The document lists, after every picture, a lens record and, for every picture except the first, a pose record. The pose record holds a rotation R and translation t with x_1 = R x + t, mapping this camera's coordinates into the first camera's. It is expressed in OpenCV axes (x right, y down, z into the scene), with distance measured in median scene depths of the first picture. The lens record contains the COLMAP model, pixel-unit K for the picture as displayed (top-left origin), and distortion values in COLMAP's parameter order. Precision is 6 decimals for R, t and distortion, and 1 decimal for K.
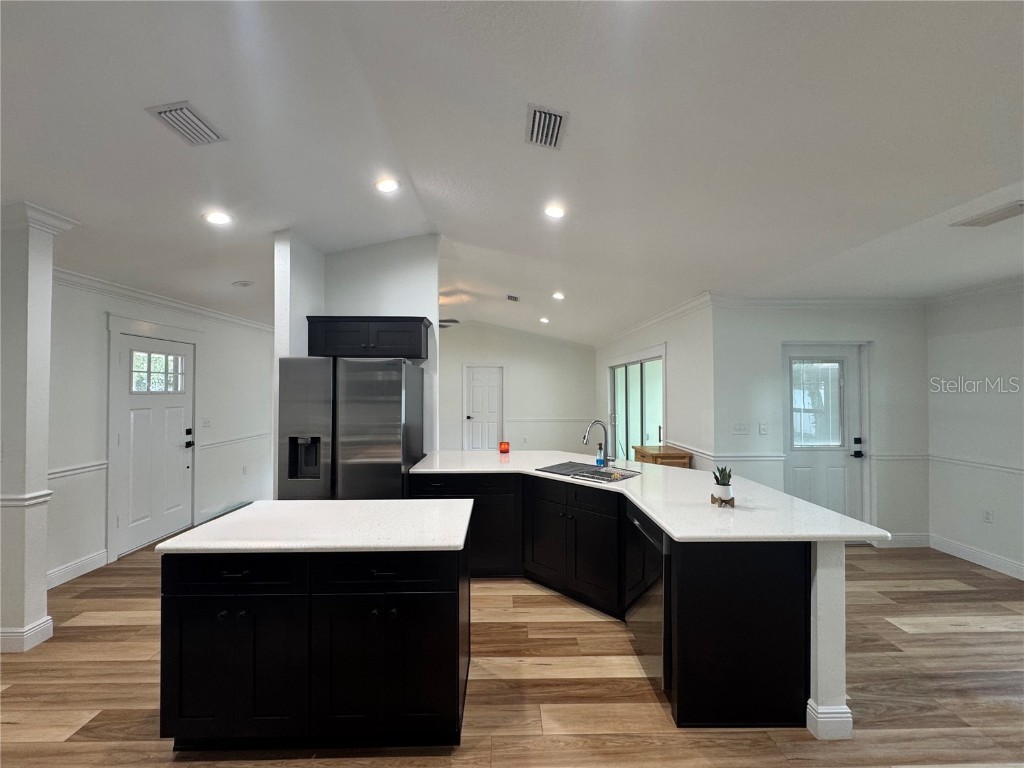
lens RADIAL K [[408.7, 0, 511.2], [0, 408.7, 384.5], [0, 0, 1]] dist [-0.002182, 0.000077]
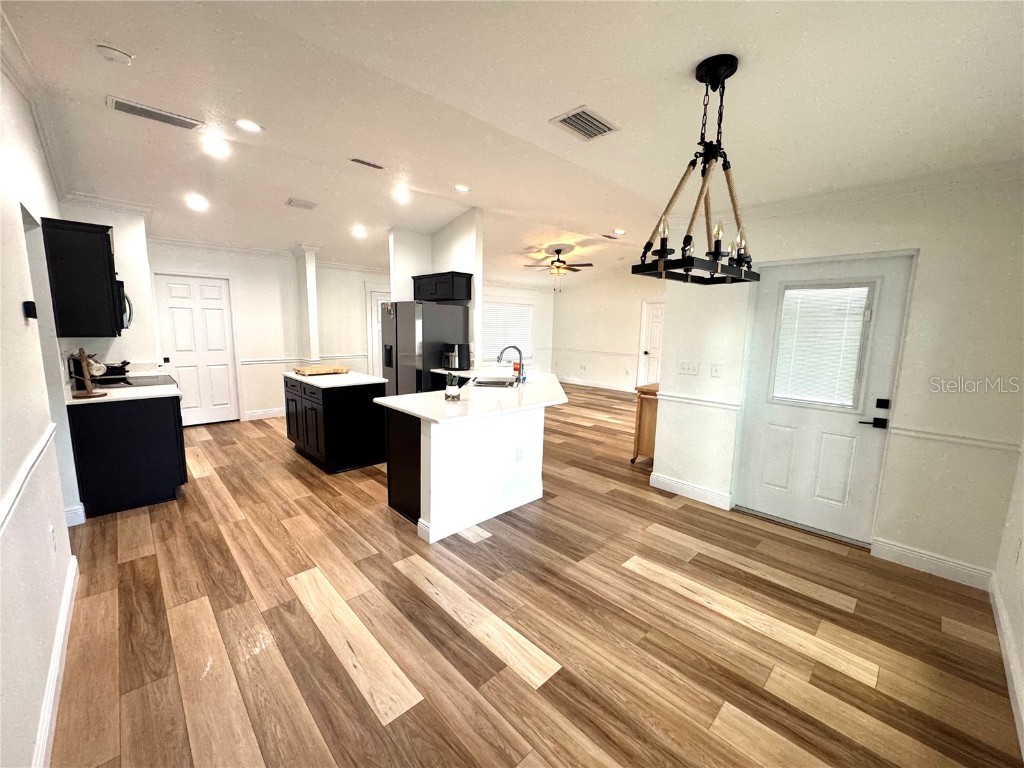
lens RADIAL K [[408.7, 0, 510.6], [0, 408.7, 381.9], [0, 0, 1]] dist [-0.002182, 0.000077]
pose [[0.678142, 0.115244, -0.725839, 1.143531], [-0.010493, 0.989047, 0.147230, 0.013068], [0.734856, -0.092226, 0.671923, 0.127127]]
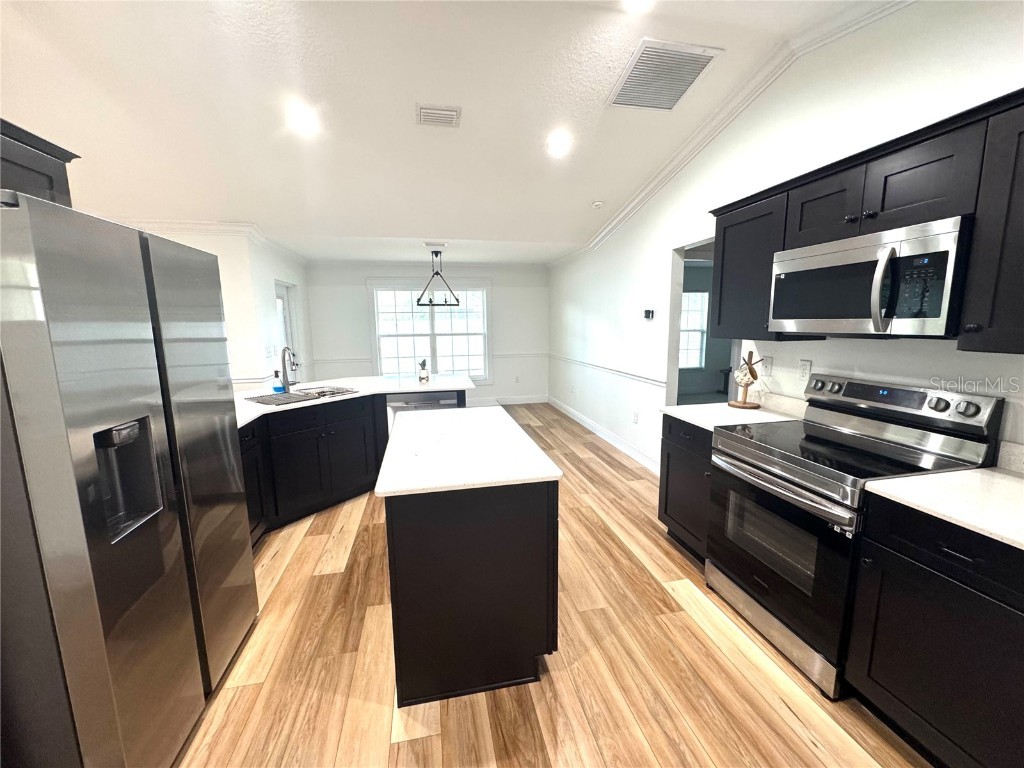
lens RADIAL K [[408.7, 0, 510.8], [0, 408.7, 385.0], [0, 0, 1]] dist [-0.002182, 0.000077]
pose [[-0.184070, -0.147689, 0.971754, -0.867753], [0.000163, 0.988642, 0.150287, 0.030964], [-0.982913, 0.027822, -0.181956, 0.643362]]
